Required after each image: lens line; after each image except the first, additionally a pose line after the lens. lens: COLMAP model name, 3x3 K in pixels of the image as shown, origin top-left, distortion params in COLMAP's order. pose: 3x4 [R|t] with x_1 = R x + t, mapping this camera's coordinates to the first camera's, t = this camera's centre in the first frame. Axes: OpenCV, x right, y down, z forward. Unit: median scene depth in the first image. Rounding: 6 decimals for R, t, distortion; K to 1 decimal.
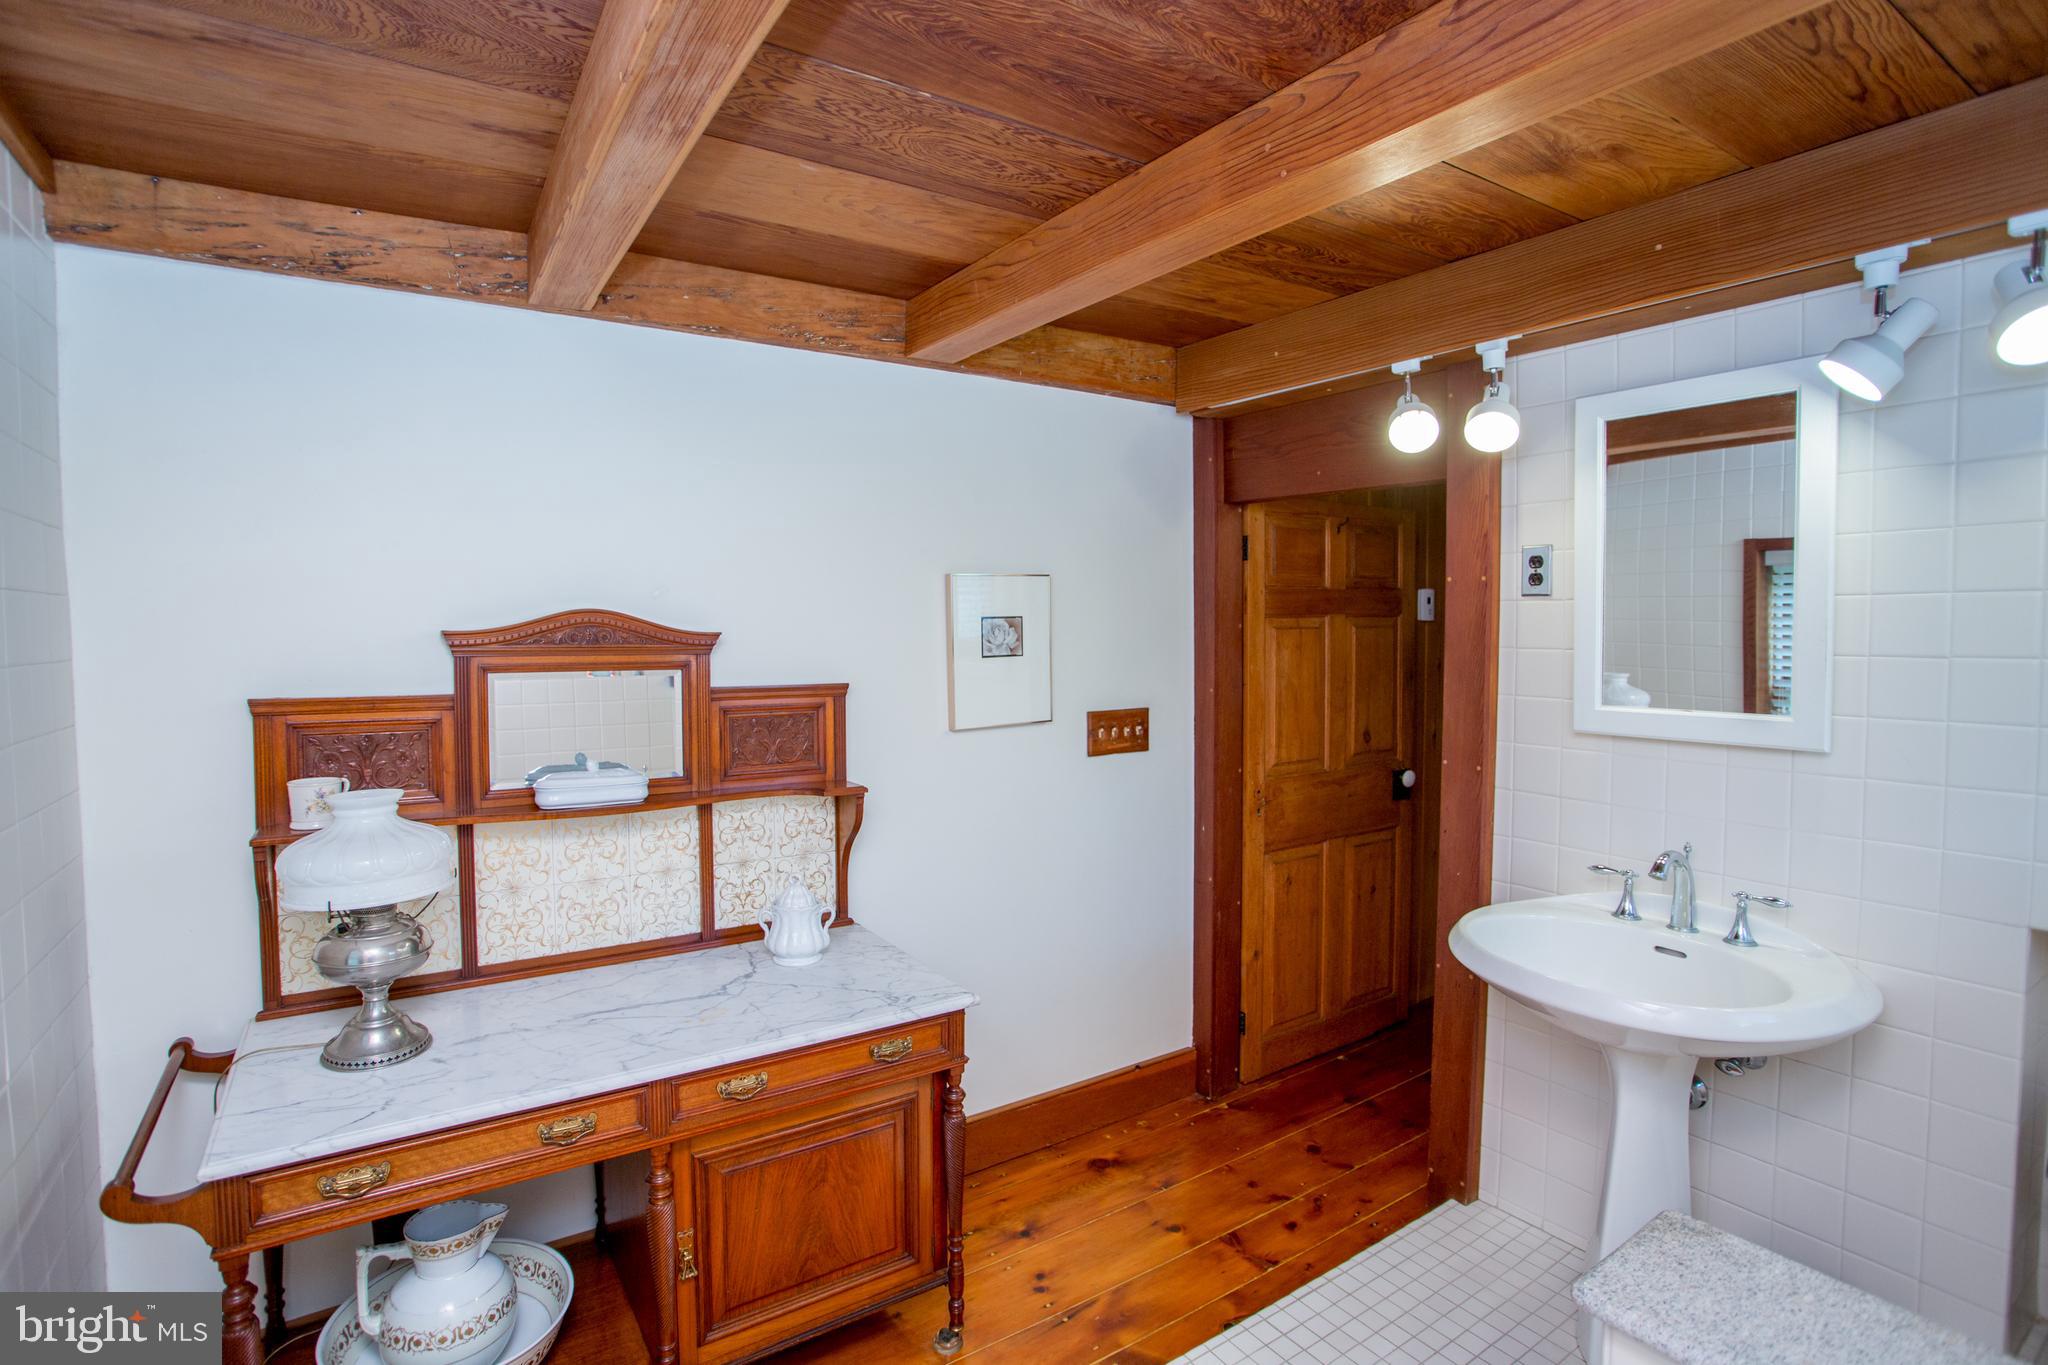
lens RADIAL K [[985.2, 0, 1009.0], [0, 985.2, 674.4], [0, 0, 1]] dist [-0.061992, 0.013210]
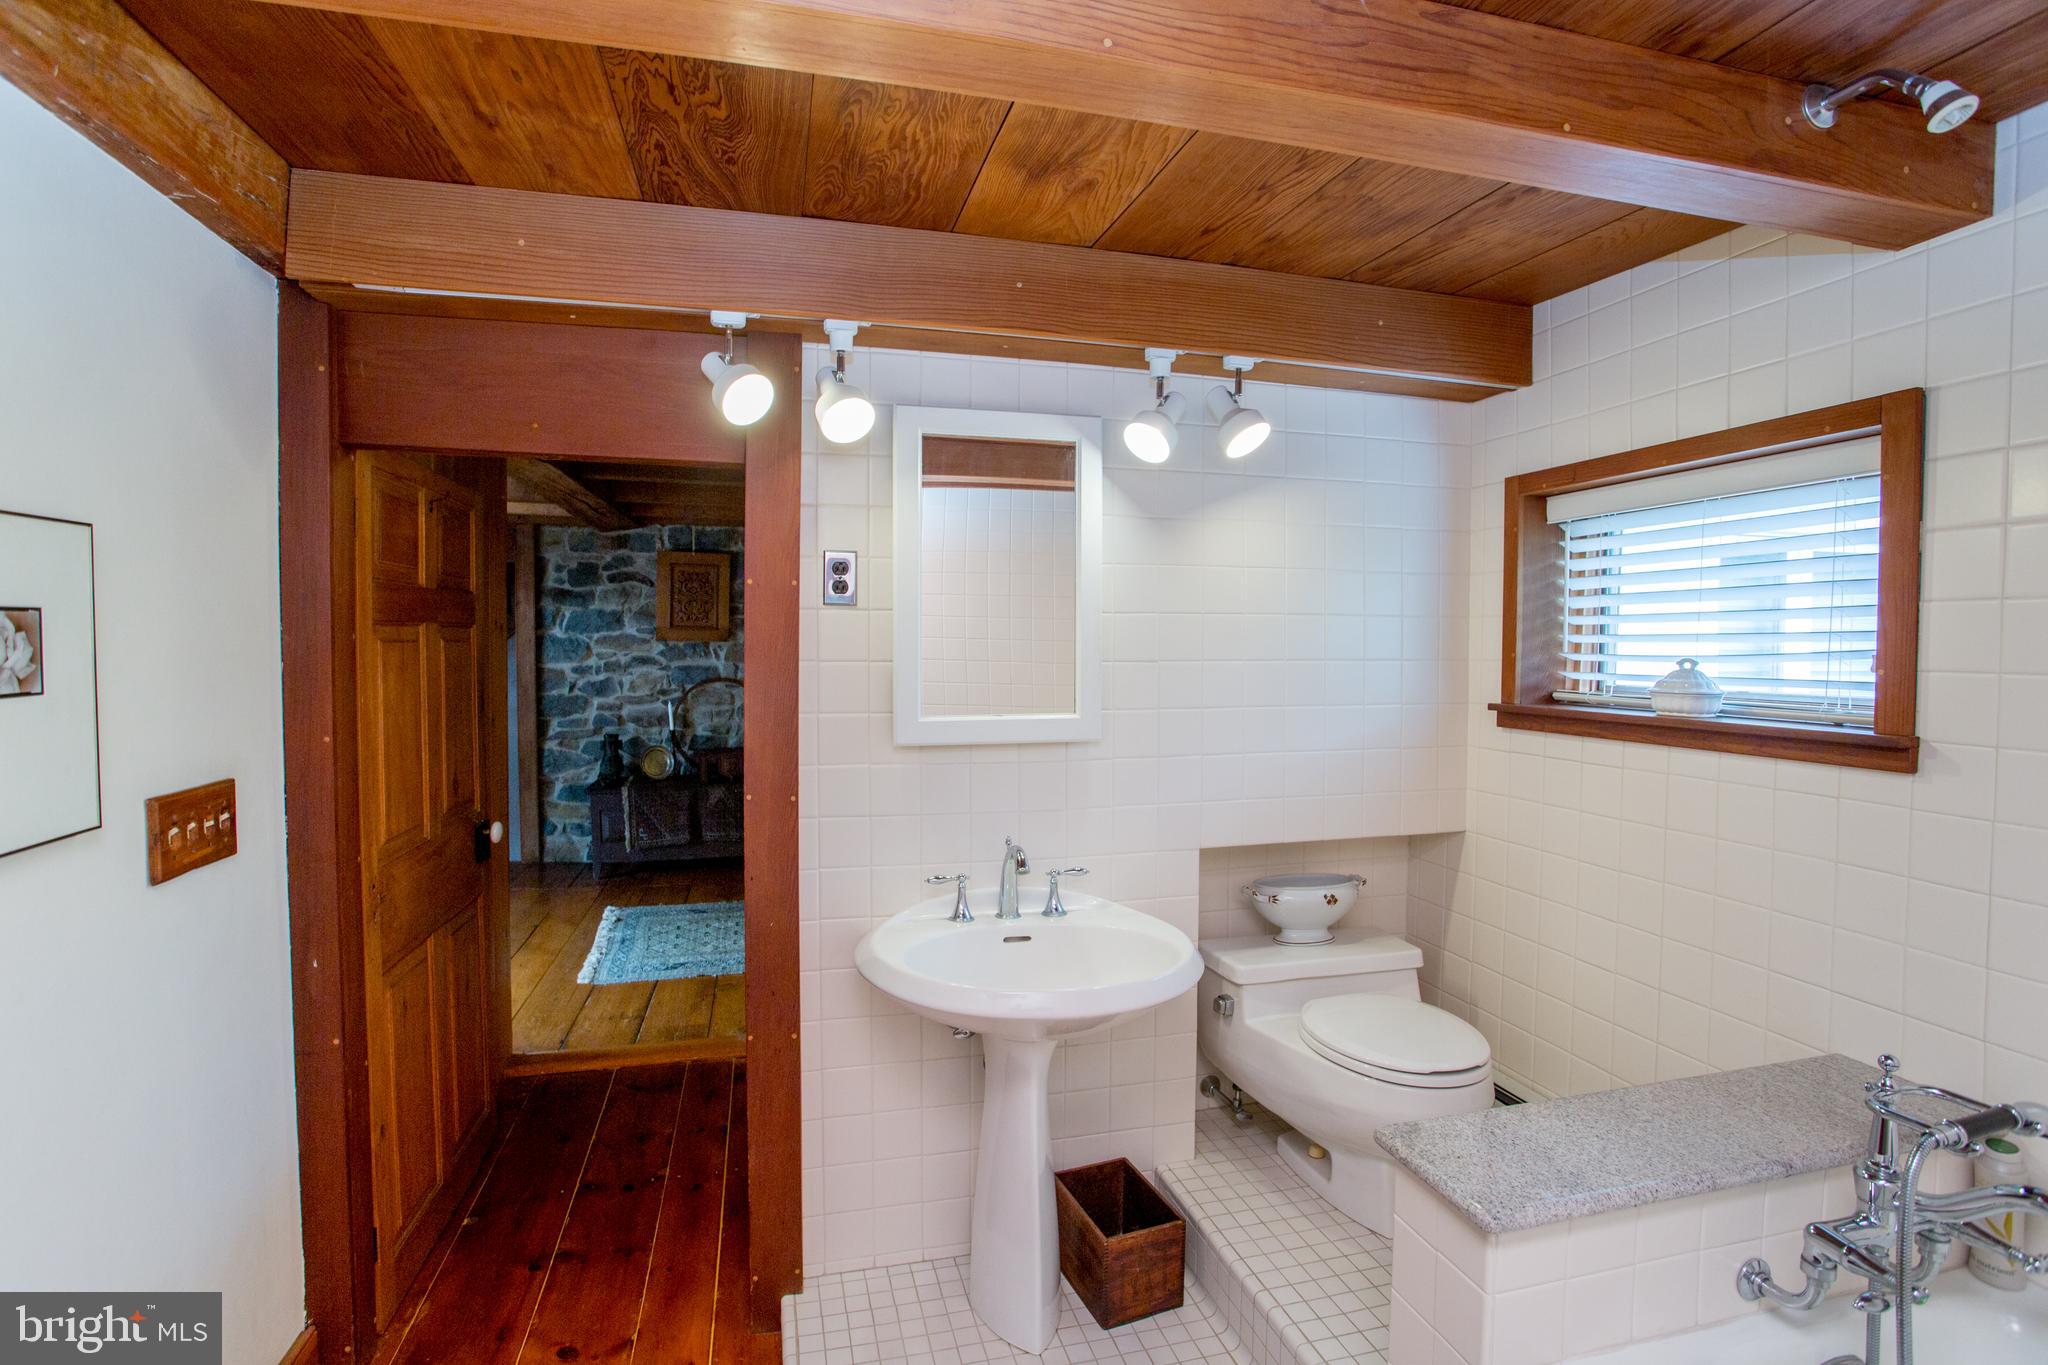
lens RADIAL K [[985.2, 0, 1014.1], [0, 985.2, 672.1], [0, 0, 1]] dist [-0.061992, 0.013210]
pose [[0.329516, -0.018846, 0.943962, -0.281583], [0.042628, 0.999078, 0.005066, -0.013767], [-0.943187, 0.038570, 0.330016, 0.500541]]
